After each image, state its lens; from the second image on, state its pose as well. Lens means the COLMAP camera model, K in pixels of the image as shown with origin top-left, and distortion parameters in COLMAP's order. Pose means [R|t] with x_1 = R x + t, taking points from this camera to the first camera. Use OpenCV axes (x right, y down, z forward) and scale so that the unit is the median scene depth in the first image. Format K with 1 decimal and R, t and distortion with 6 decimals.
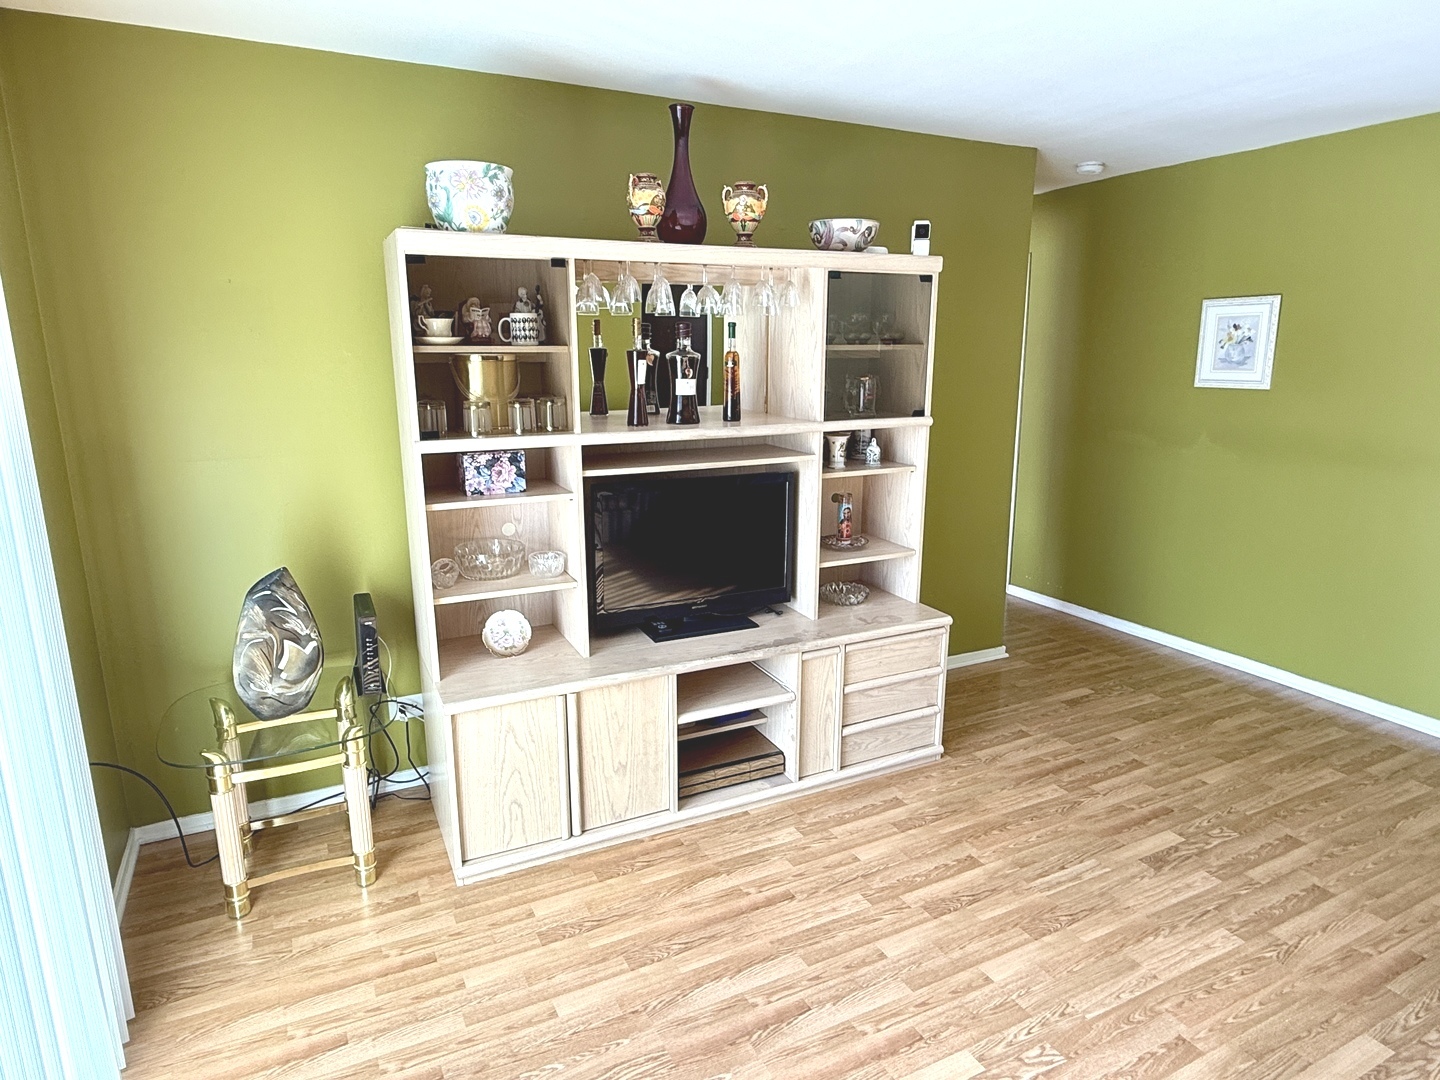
lens RADIAL K [[852.2, 0, 720.0], [0, 852.2, 540.0], [0, 0, 1]] dist [0.002115, 0.000725]
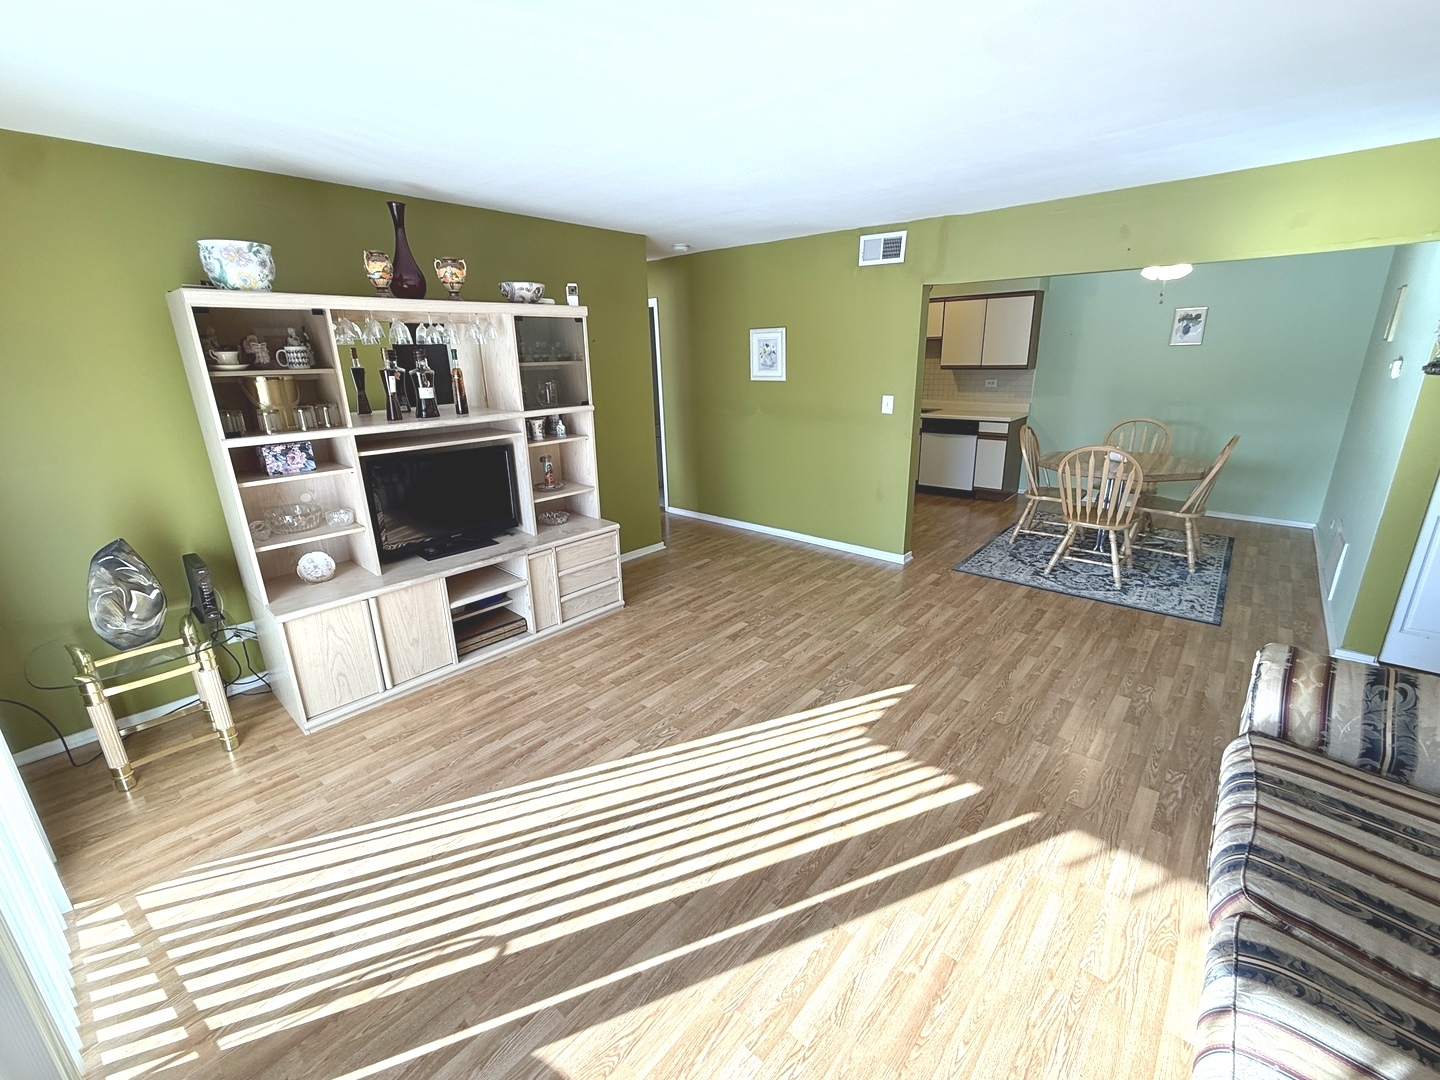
lens RADIAL K [[605.4, 0, 720.6], [0, 605.4, 538.5], [0, 0, 1]] dist [-0.000814, 0.000458]
pose [[0.927640, -0.123890, 0.352329, 0.035750], [0.097316, 0.990970, 0.092235, 0.031536], [-0.360575, -0.051274, 0.931320, -0.222740]]
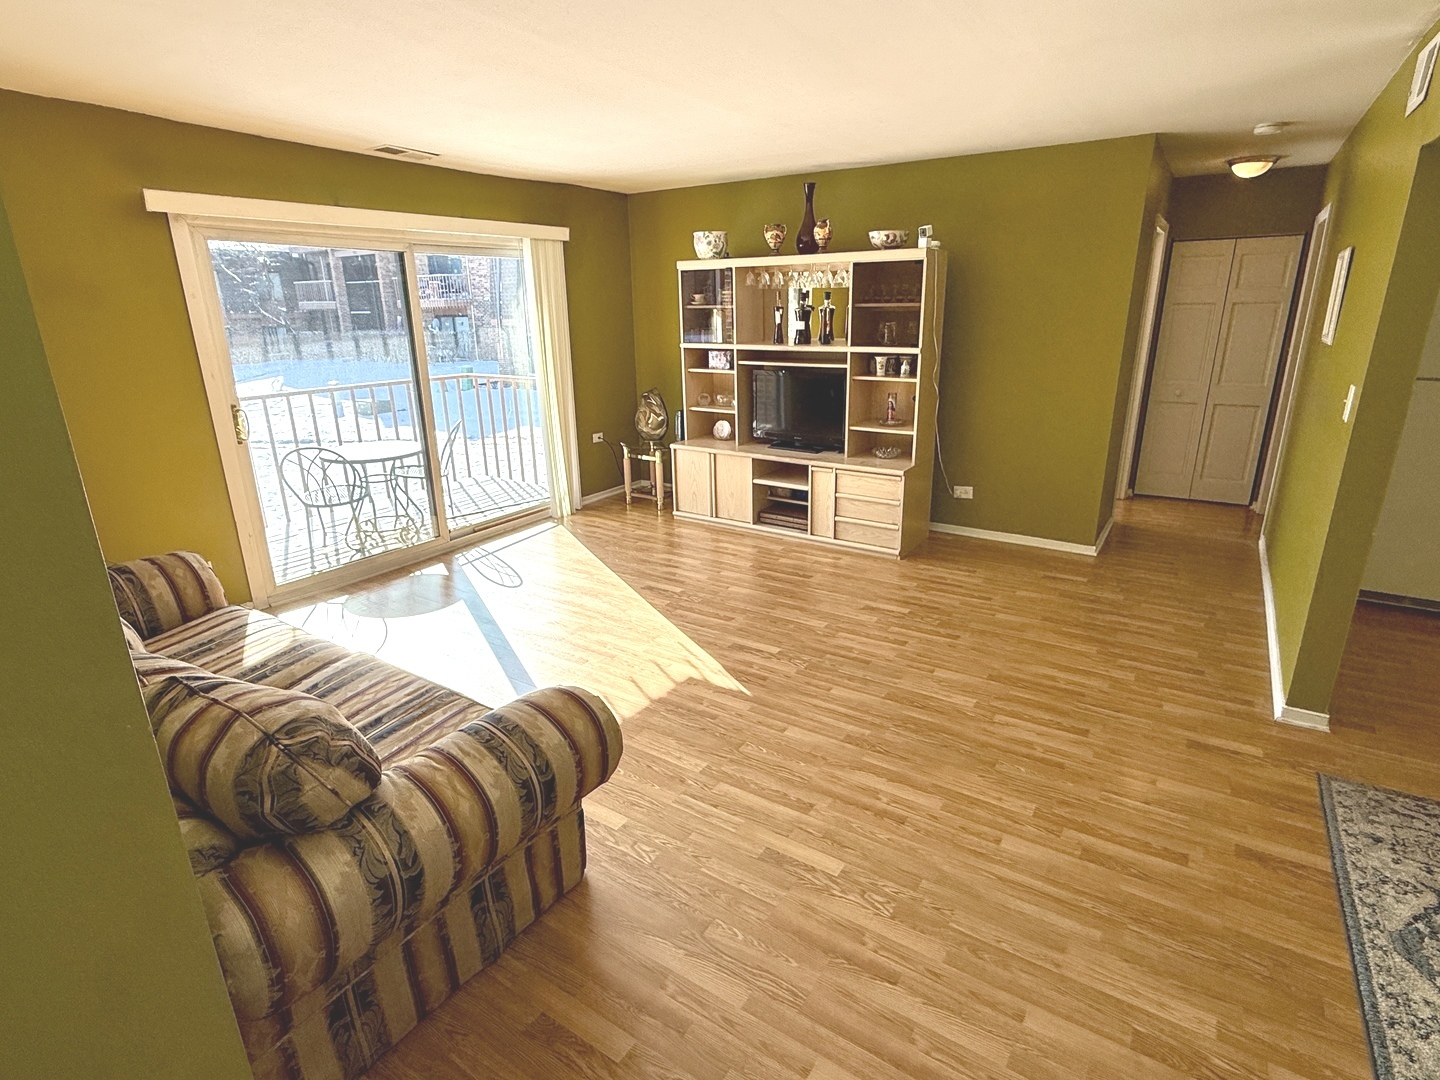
lens RADIAL K [[730.4, 0, 725.6], [0, 730.4, 535.4], [0, 0, 1]] dist [0.000677, 0.000020]
pose [[0.504627, 0.258710, -0.823663, 1.483173], [-0.180993, 0.964546, 0.192074, 0.000193], [0.844153, 0.052152, 0.533560, -0.049865]]
